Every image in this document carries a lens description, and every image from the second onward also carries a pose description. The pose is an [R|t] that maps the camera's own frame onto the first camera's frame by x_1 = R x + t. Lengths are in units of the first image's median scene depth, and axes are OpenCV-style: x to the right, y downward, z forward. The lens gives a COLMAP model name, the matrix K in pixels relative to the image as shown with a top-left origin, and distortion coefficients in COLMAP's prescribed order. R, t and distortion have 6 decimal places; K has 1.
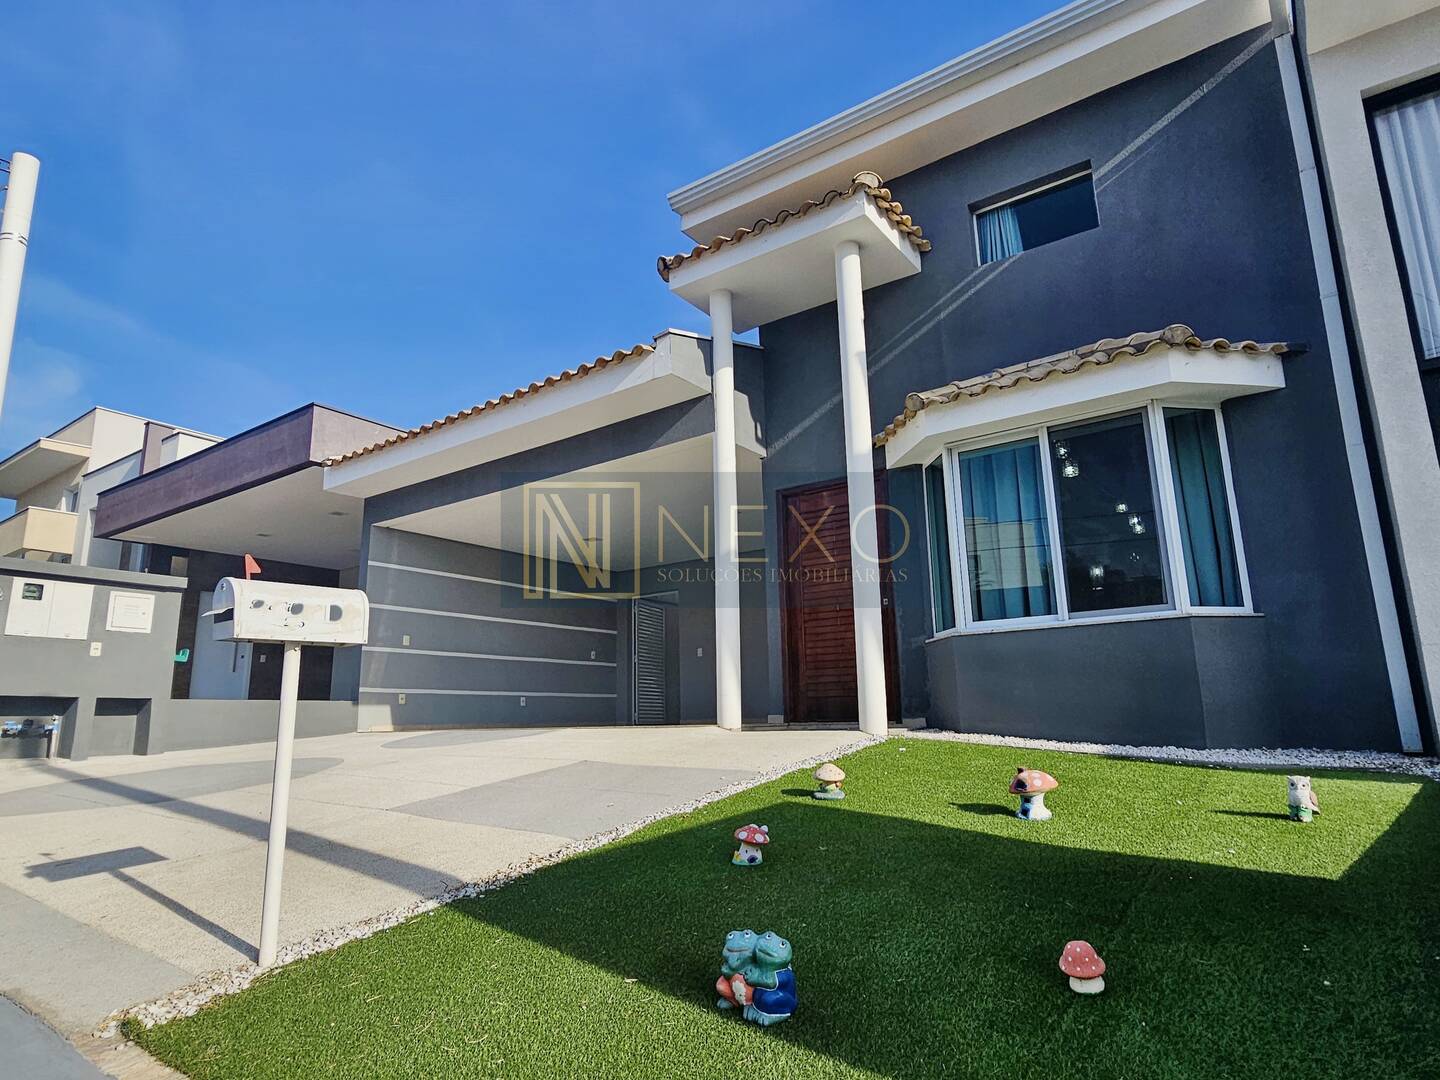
lens RADIAL K [[860.7, 0, 693.6], [0, 860.7, 542.4], [0, 0, 1]] dist [-0.000174, 0.000229]
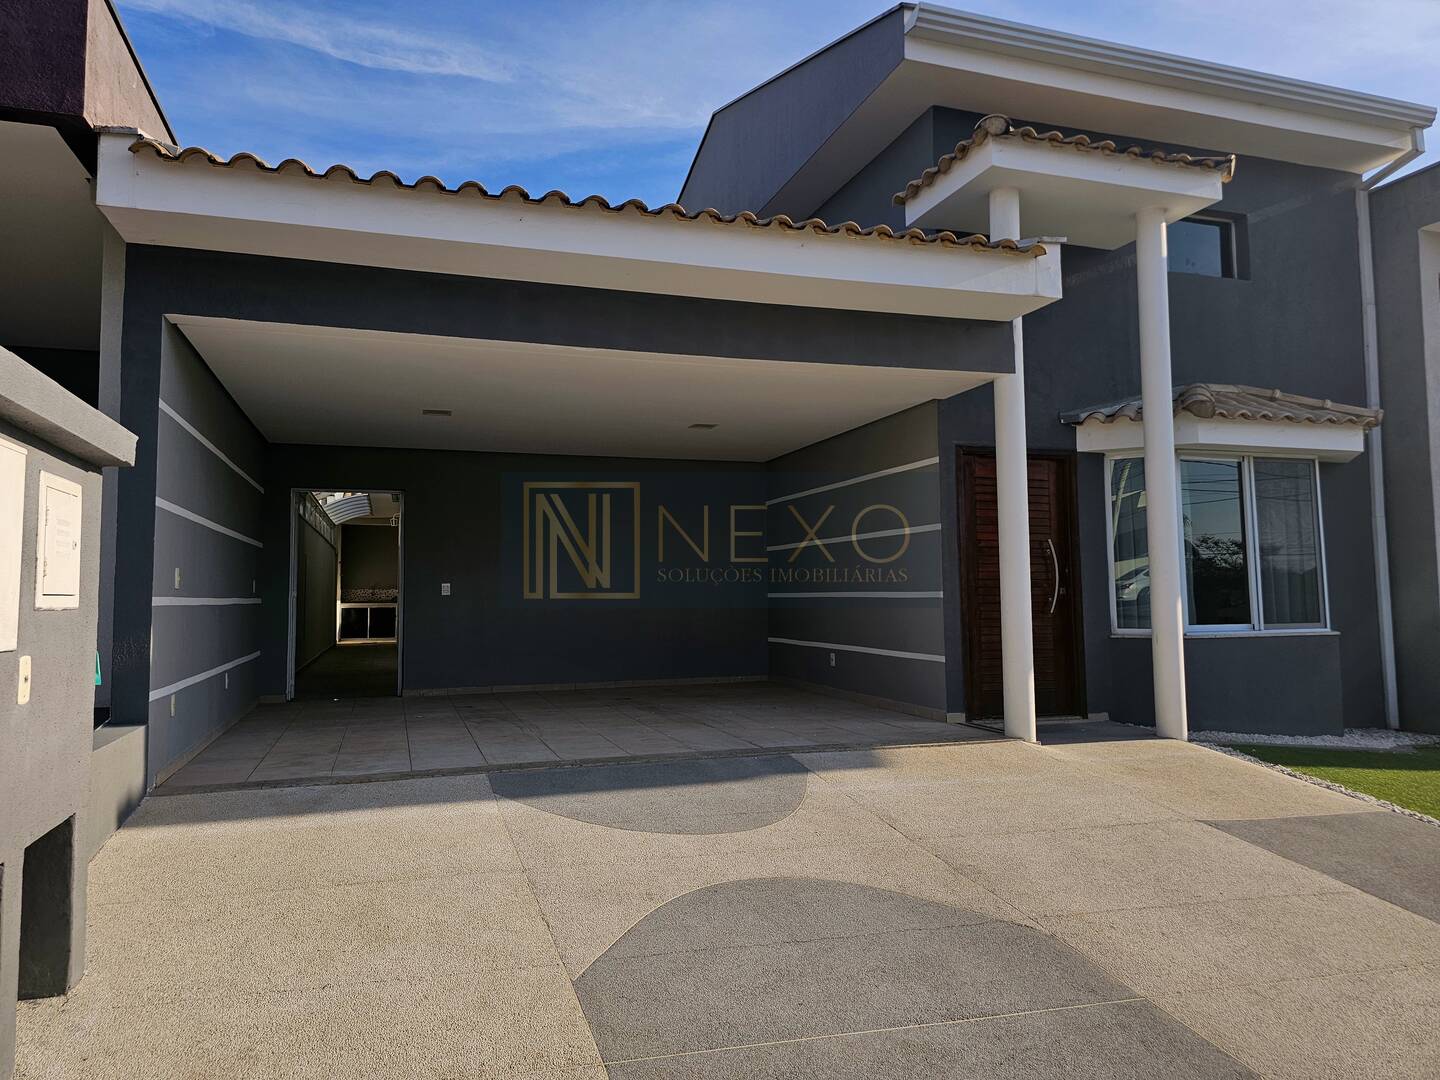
lens RADIAL K [[964.7, 0, 716.0], [0, 964.7, 525.8], [0, 0, 1]] dist [0.045081, -0.030232]
pose [[0.573085, 0.077970, 0.815779, -0.840125], [-0.173115, 0.984517, 0.027515, 0.033564], [-0.801003, -0.156992, 0.577710, 0.669099]]
